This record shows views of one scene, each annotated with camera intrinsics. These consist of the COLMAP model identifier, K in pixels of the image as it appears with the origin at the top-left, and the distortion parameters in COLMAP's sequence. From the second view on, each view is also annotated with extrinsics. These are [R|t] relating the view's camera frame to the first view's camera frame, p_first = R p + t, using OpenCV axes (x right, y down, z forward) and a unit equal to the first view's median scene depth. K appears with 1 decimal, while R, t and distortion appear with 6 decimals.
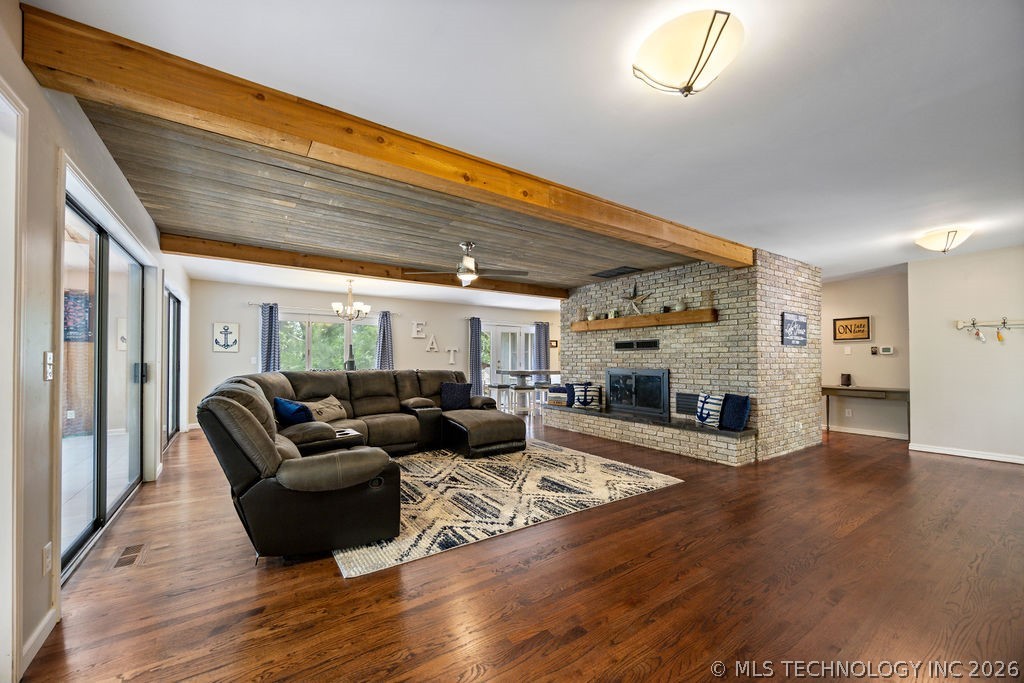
lens RADIAL K [[396.5, 0, 513.4], [0, 396.5, 356.9], [0, 0, 1]] dist [0.000861, 0.000097]
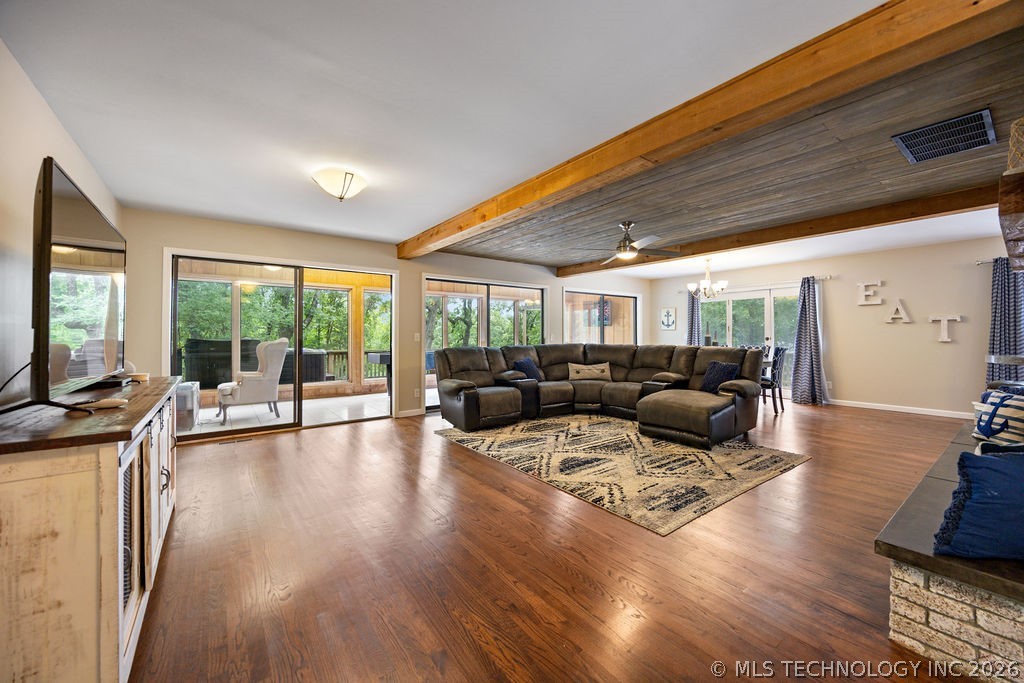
lens RADIAL K [[396.5, 0, 514.9], [0, 396.5, 337.5], [0, 0, 1]] dist [0.000861, 0.000097]
pose [[0.045851, 0.002926, -0.998944, 0.956384], [0.008821, 0.999956, 0.003334, 0.005914], [0.998909, -0.008964, 0.045823, 0.696664]]
